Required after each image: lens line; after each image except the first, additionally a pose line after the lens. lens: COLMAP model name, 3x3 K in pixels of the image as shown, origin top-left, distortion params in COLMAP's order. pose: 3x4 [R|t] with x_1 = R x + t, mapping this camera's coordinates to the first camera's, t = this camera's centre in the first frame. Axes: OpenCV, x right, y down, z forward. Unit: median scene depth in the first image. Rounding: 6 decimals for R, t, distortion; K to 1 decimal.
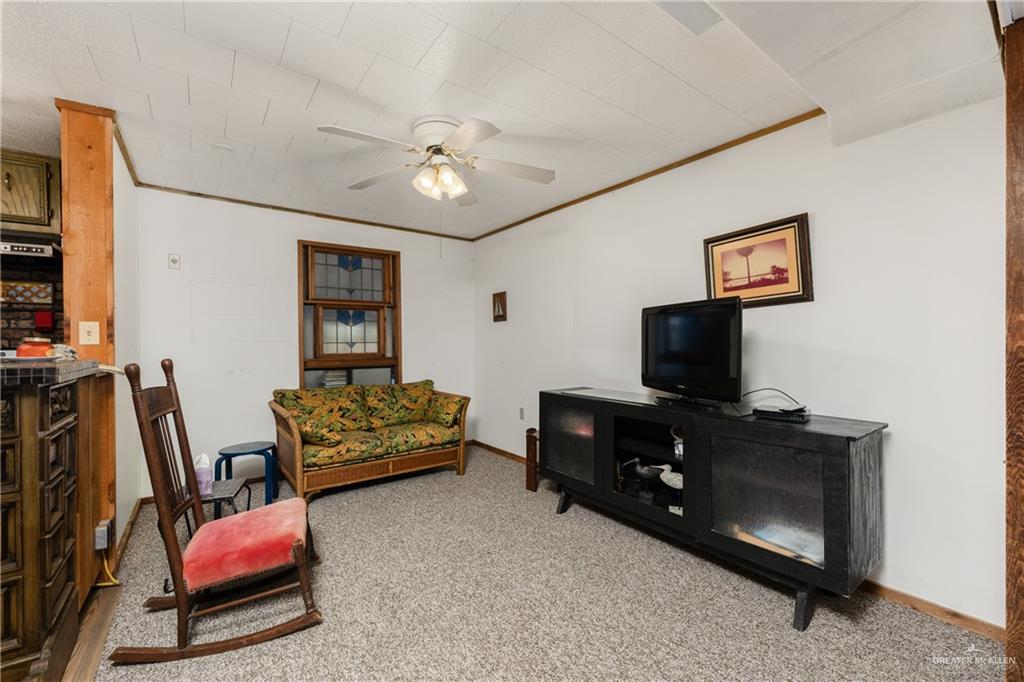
lens RADIAL K [[416.8, 0, 511.5], [0, 416.8, 340.0], [0, 0, 1]] dist [0.001616, 0.000133]
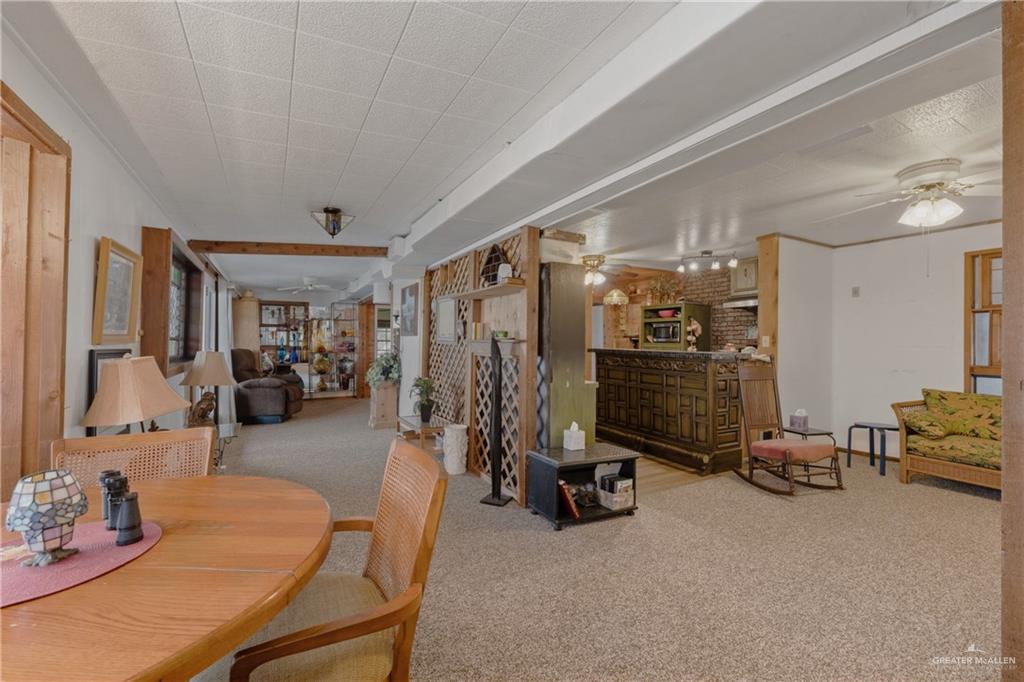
lens RADIAL K [[416.8, 0, 513.2], [0, 416.8, 337.6], [0, 0, 1]] dist [0.001616, 0.000133]
pose [[-0.119515, -0.012291, -0.992756, 0.860065], [-0.008310, 0.999901, -0.011379, -0.002756], [0.992798, 0.006890, -0.119605, -0.015544]]
